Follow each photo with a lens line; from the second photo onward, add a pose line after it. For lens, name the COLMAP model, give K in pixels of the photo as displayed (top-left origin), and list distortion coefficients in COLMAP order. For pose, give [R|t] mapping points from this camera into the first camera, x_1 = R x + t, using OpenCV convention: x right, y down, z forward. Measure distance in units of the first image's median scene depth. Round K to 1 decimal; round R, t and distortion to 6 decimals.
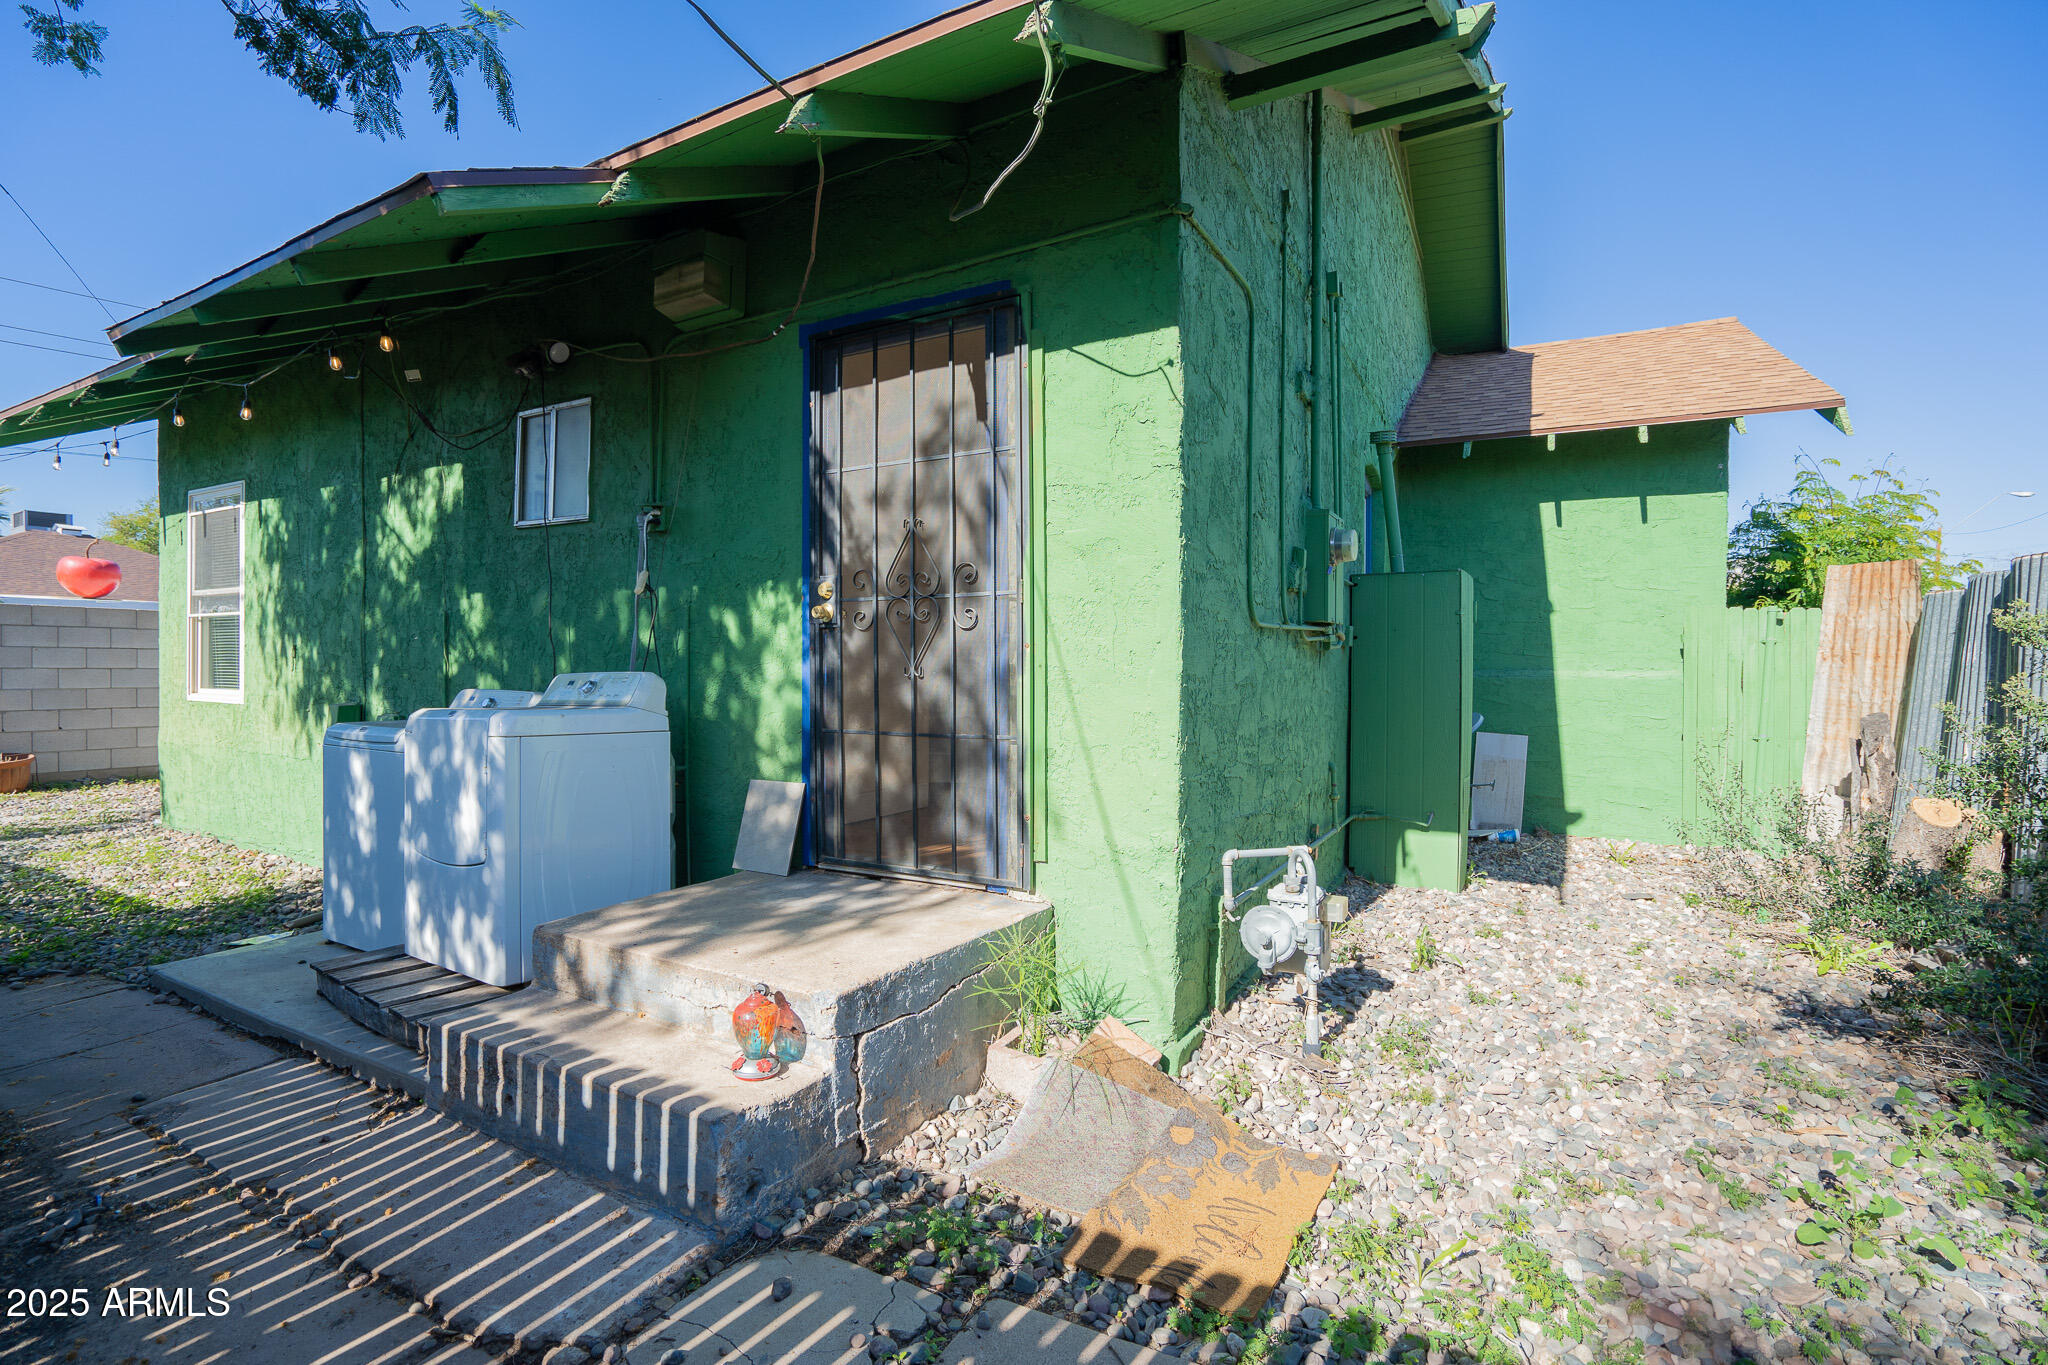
lens RADIAL K [[939.9, 0, 1009.5], [0, 939.9, 675.7], [0, 0, 1]] dist [-0.034511, 0.005222]
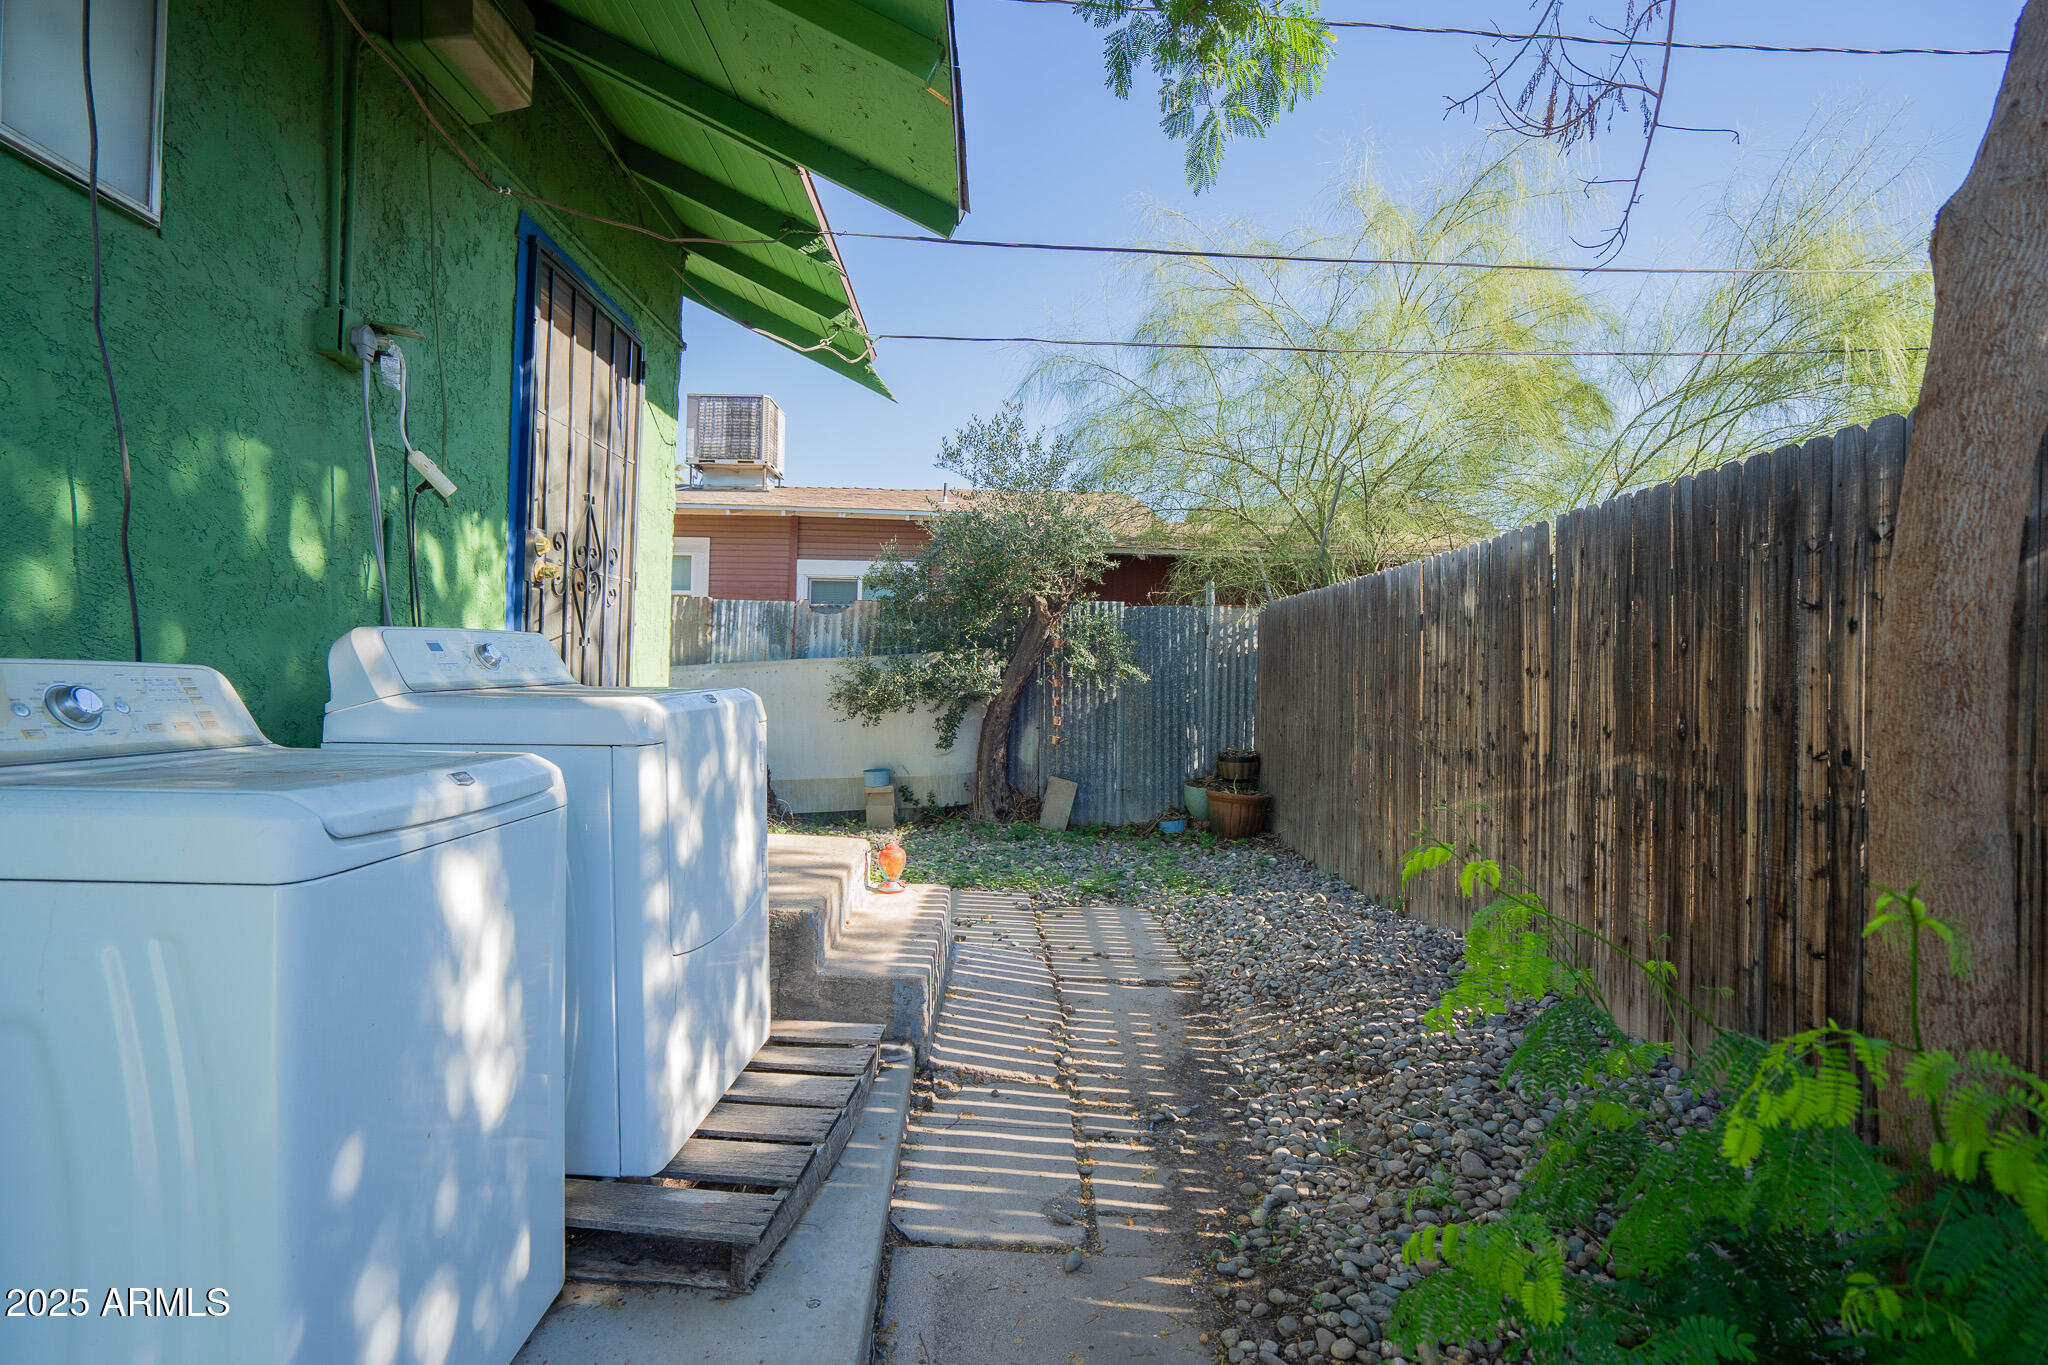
lens RADIAL K [[939.9, 0, 1019.7], [0, 939.9, 678.9], [0, 0, 1]] dist [-0.034511, 0.005222]
pose [[-0.515643, -0.015373, 0.856665, -1.102318], [-0.016010, 0.999837, 0.008305, 0.016373], [-0.856654, -0.009432, -0.515806, 1.011599]]
